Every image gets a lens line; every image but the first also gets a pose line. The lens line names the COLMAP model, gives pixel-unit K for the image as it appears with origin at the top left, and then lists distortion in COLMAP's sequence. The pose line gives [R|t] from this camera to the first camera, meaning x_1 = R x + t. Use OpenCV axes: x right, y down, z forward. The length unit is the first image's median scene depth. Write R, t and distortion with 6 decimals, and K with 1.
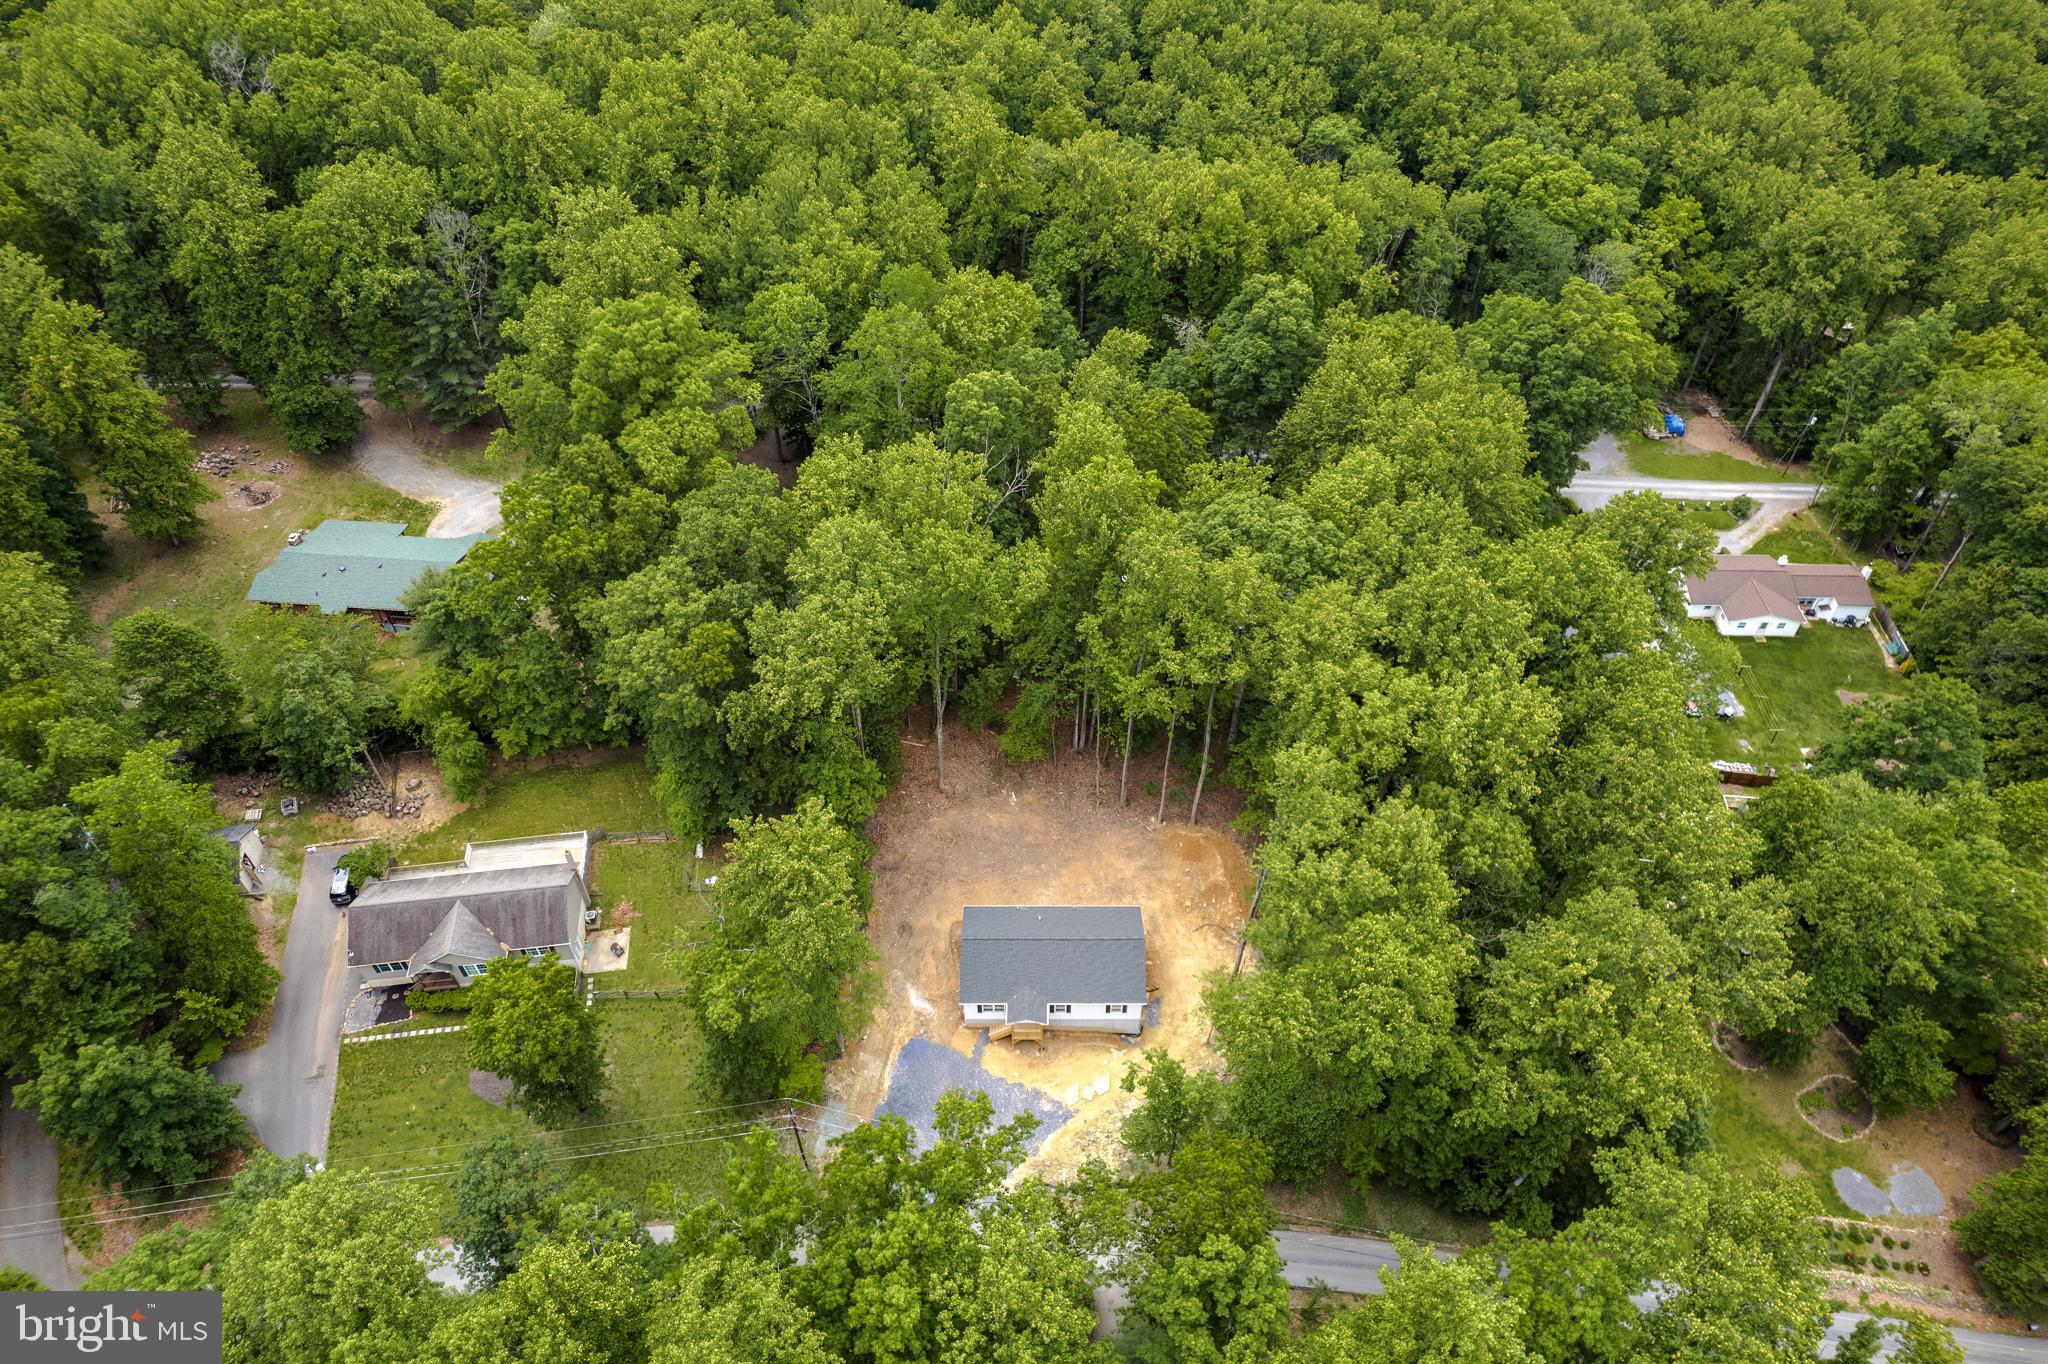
lens RADIAL K [[1313.2, 0, 1030.0], [0, 1313.2, 681.8], [0, 0, 1]] dist [-0.085322, 0.080124]
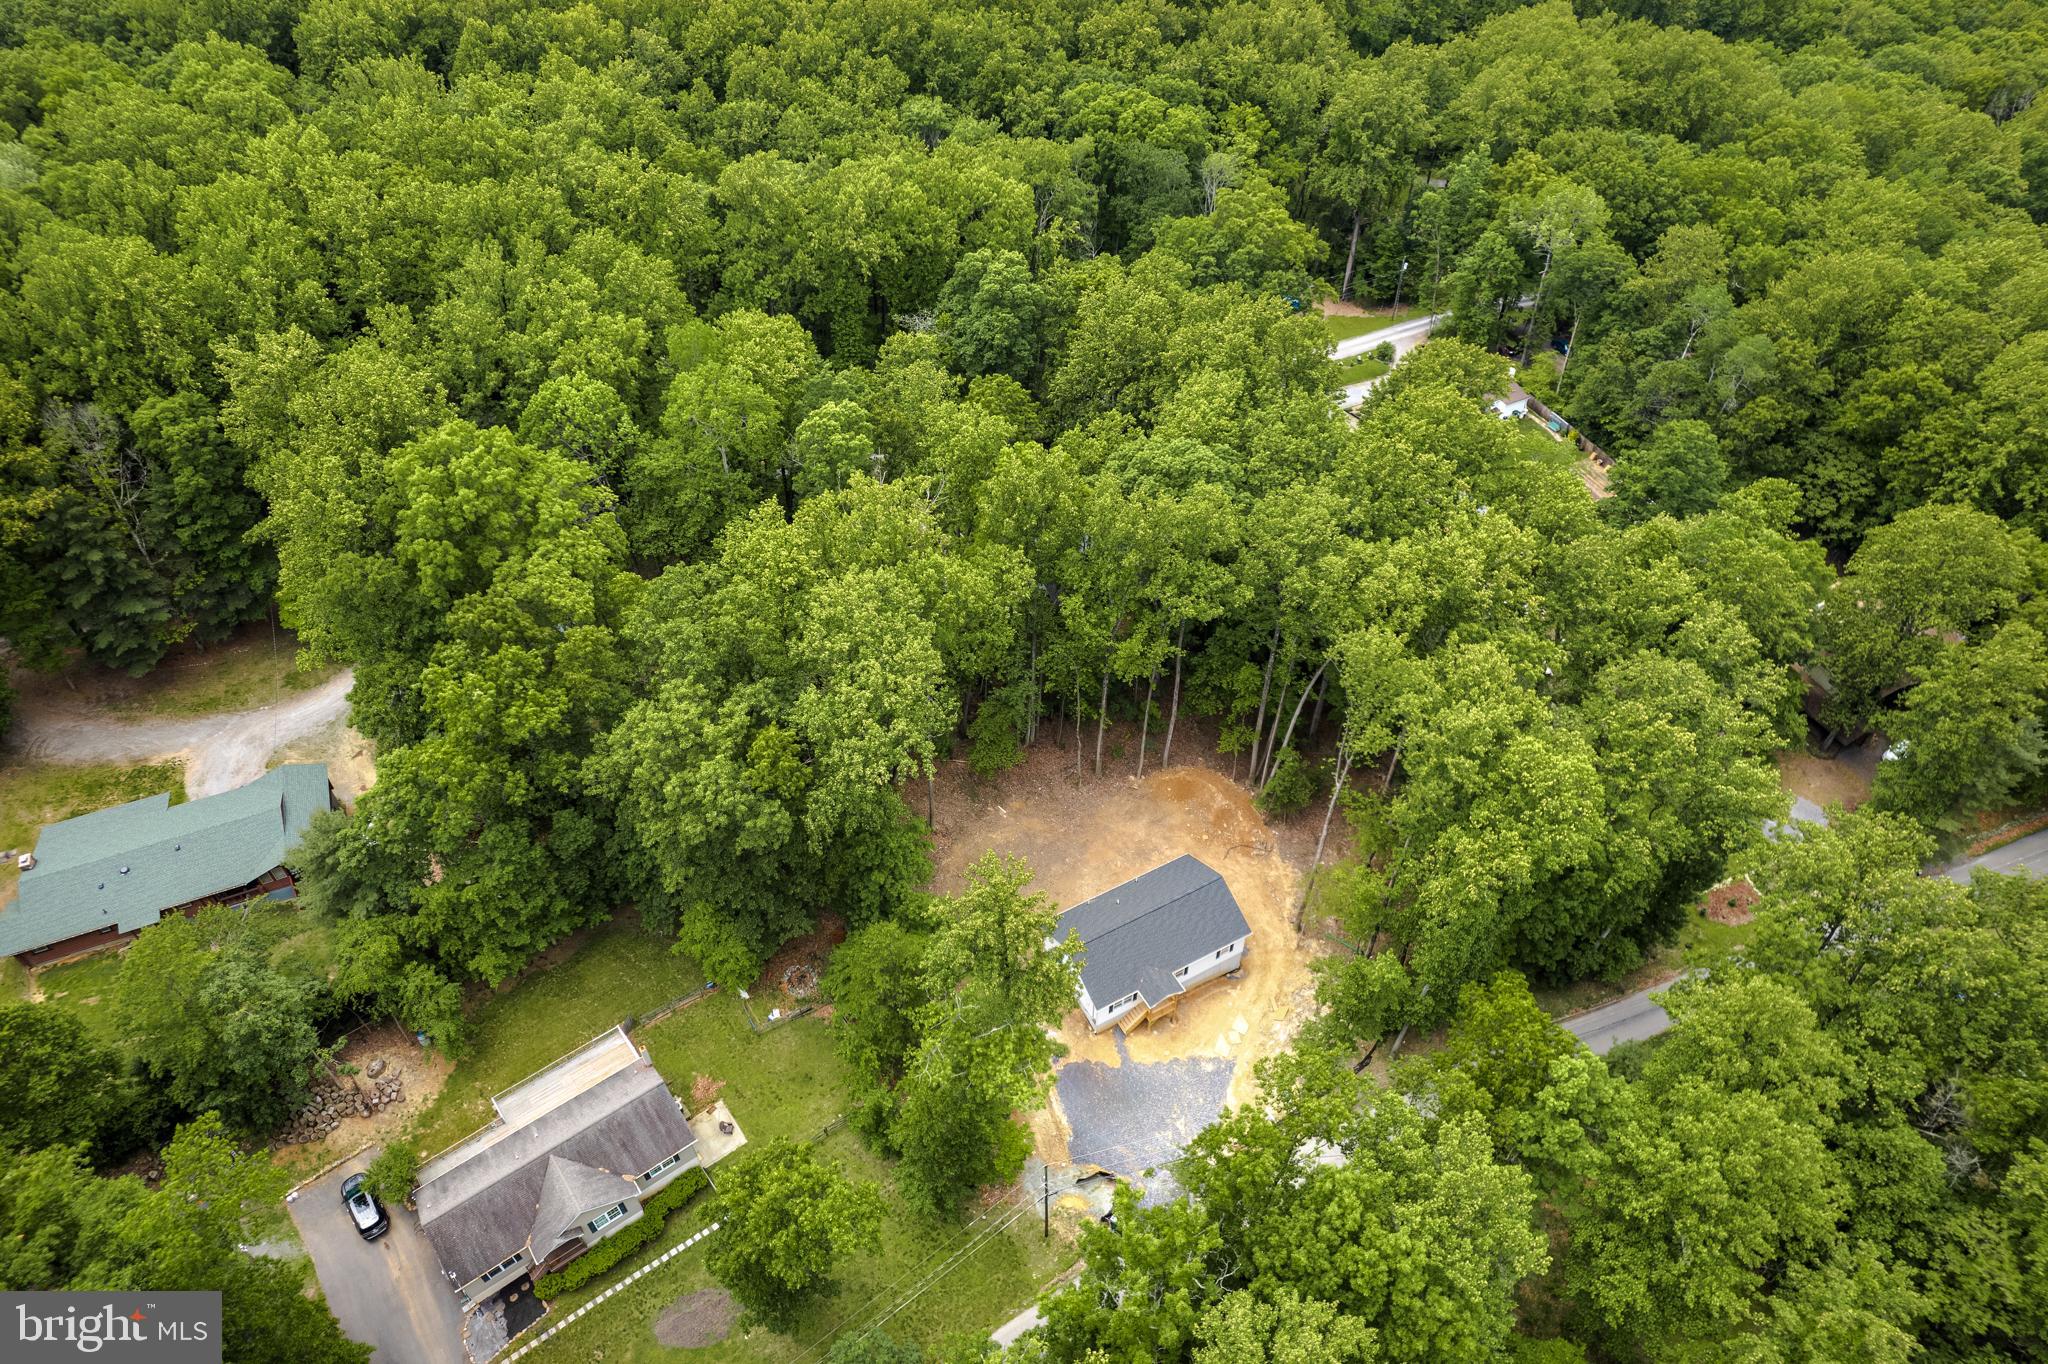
lens RADIAL K [[1313.2, 0, 1030.0], [0, 1313.2, 681.8], [0, 0, 1]] dist [-0.085322, 0.080124]
pose [[0.870745, -0.345646, 0.349760, -0.324796], [0.348665, 0.935542, 0.056519, -0.053097], [-0.346750, 0.072735, 0.935133, 0.074767]]
